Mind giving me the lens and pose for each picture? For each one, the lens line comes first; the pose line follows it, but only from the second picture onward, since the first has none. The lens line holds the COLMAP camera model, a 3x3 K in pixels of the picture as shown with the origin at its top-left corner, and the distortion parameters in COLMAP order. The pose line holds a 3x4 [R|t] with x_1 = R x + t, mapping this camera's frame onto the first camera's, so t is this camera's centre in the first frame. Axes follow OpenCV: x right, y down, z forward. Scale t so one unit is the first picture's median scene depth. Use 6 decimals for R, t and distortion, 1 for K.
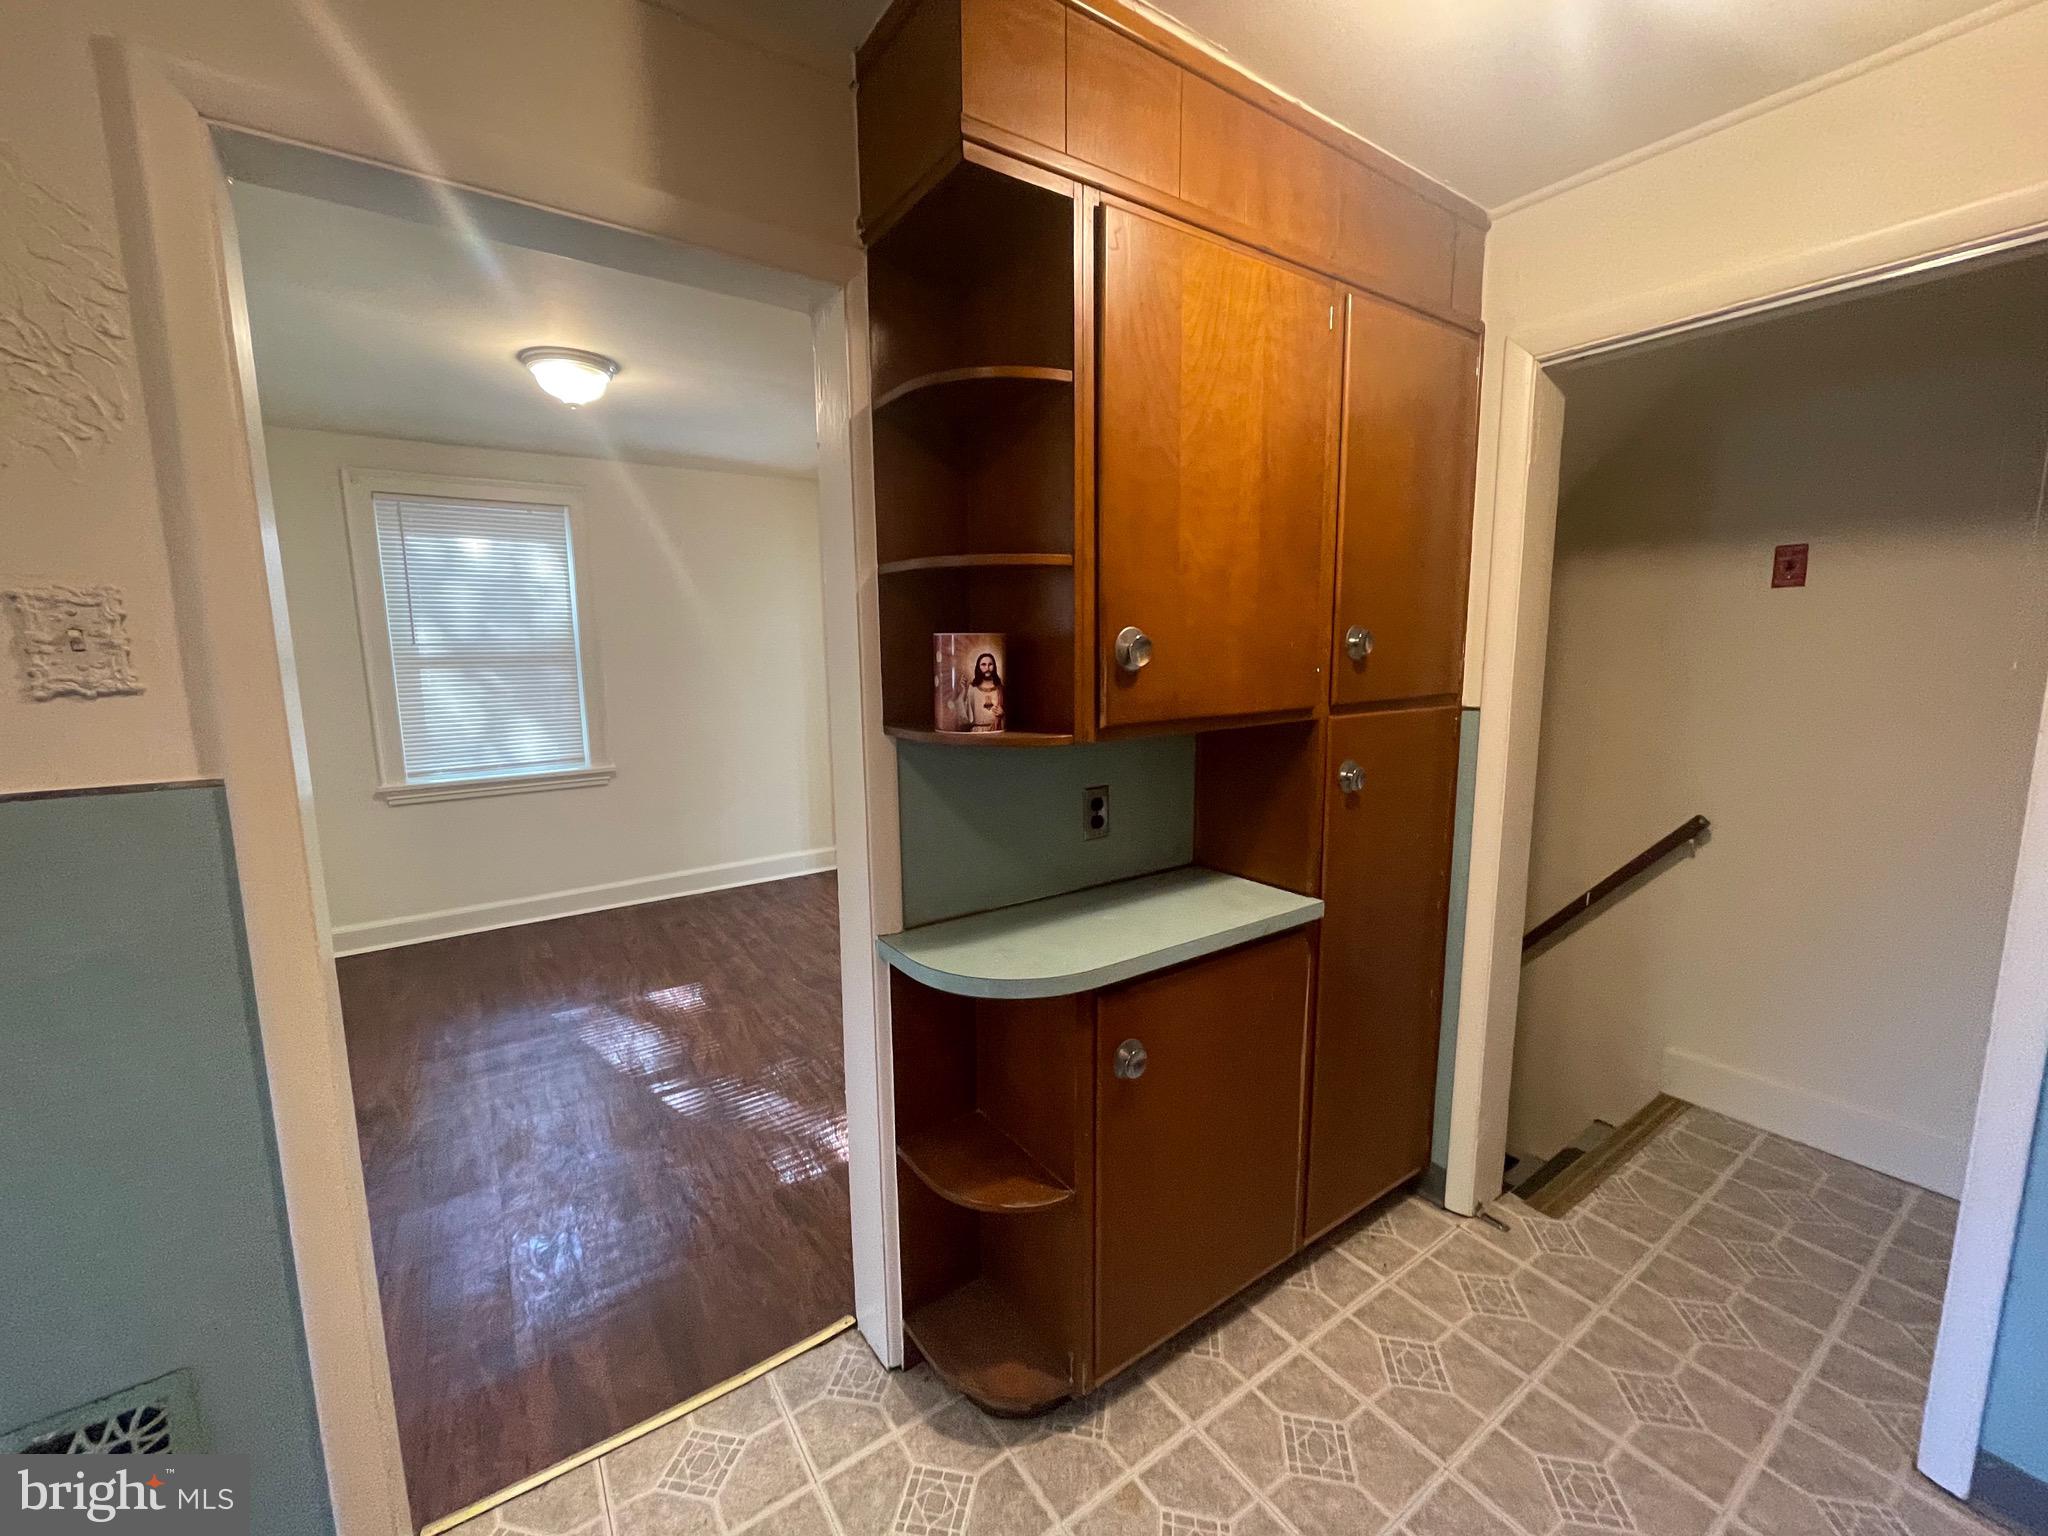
lens RADIAL K [[830.9, 0, 1025.3], [0, 830.9, 757.6], [0, 0, 1]] dist [-0.002181, 0.000497]
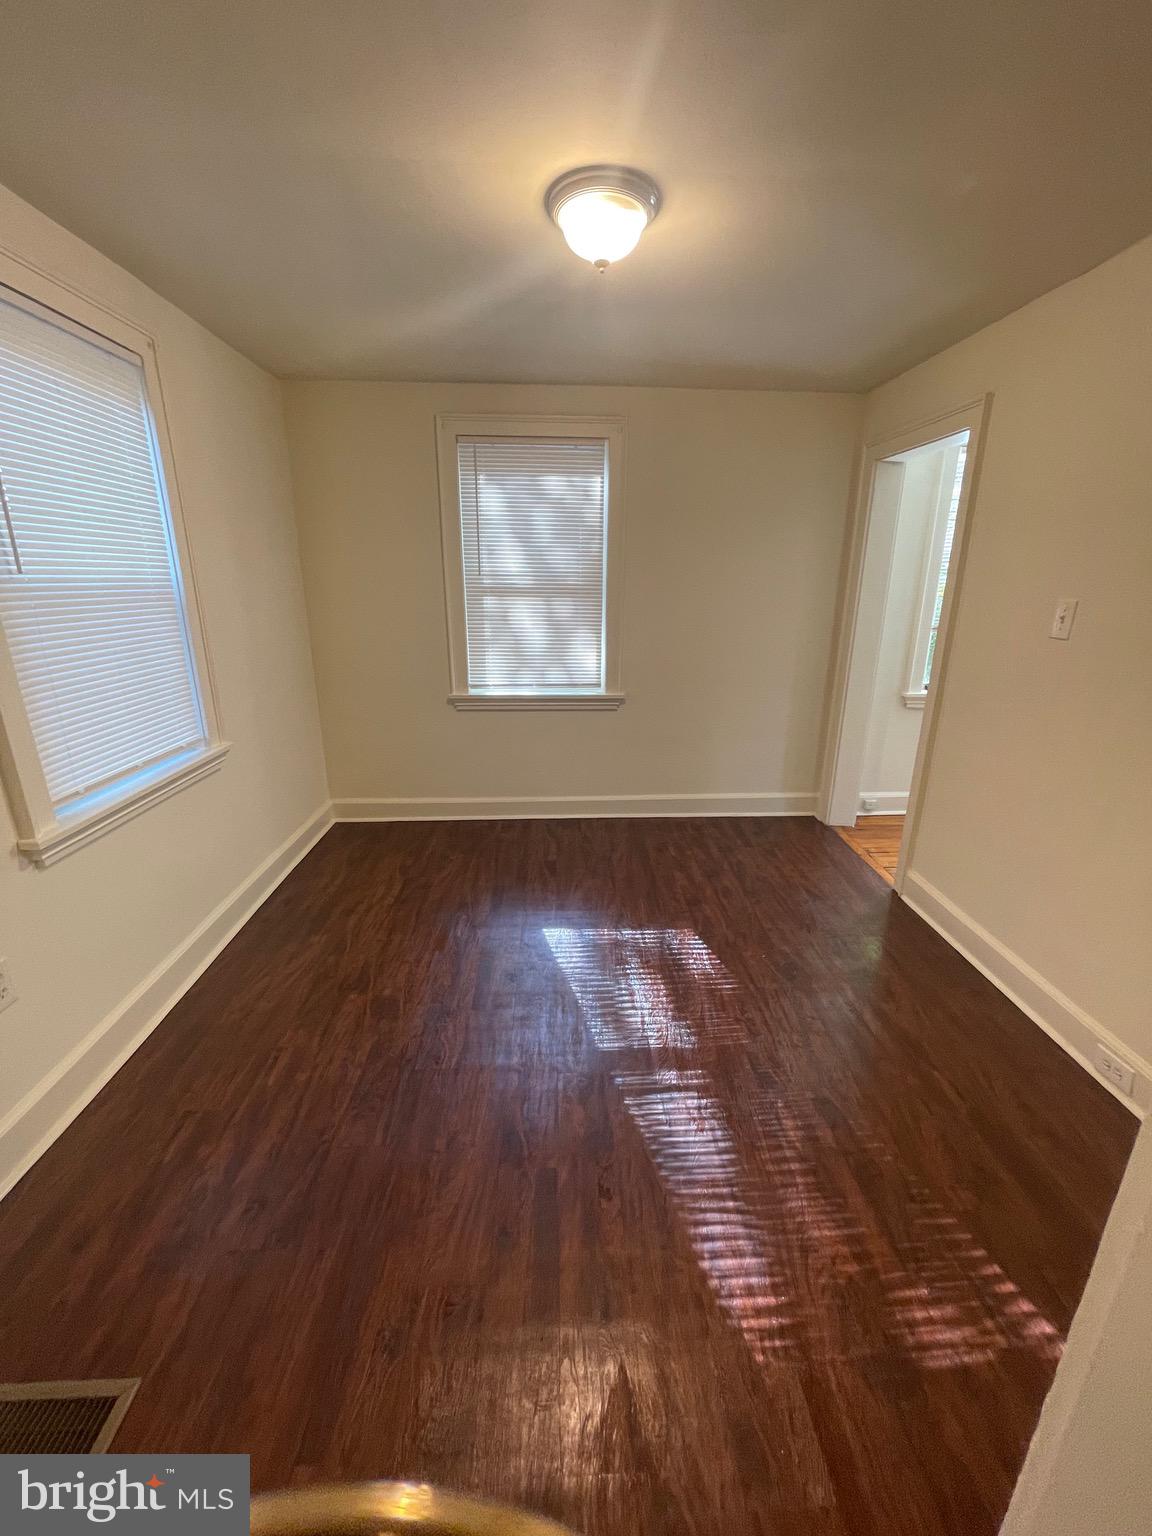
lens RADIAL K [[623.2, 0, 584.0], [0, 623.2, 769.9], [0, 0, 1]] dist [-0.002181, 0.000497]
pose [[0.846391, 0.171973, -0.504032, -0.118839], [-0.093292, 0.979671, 0.177598, -0.035128], [0.524327, -0.103295, 0.845228, 0.293727]]
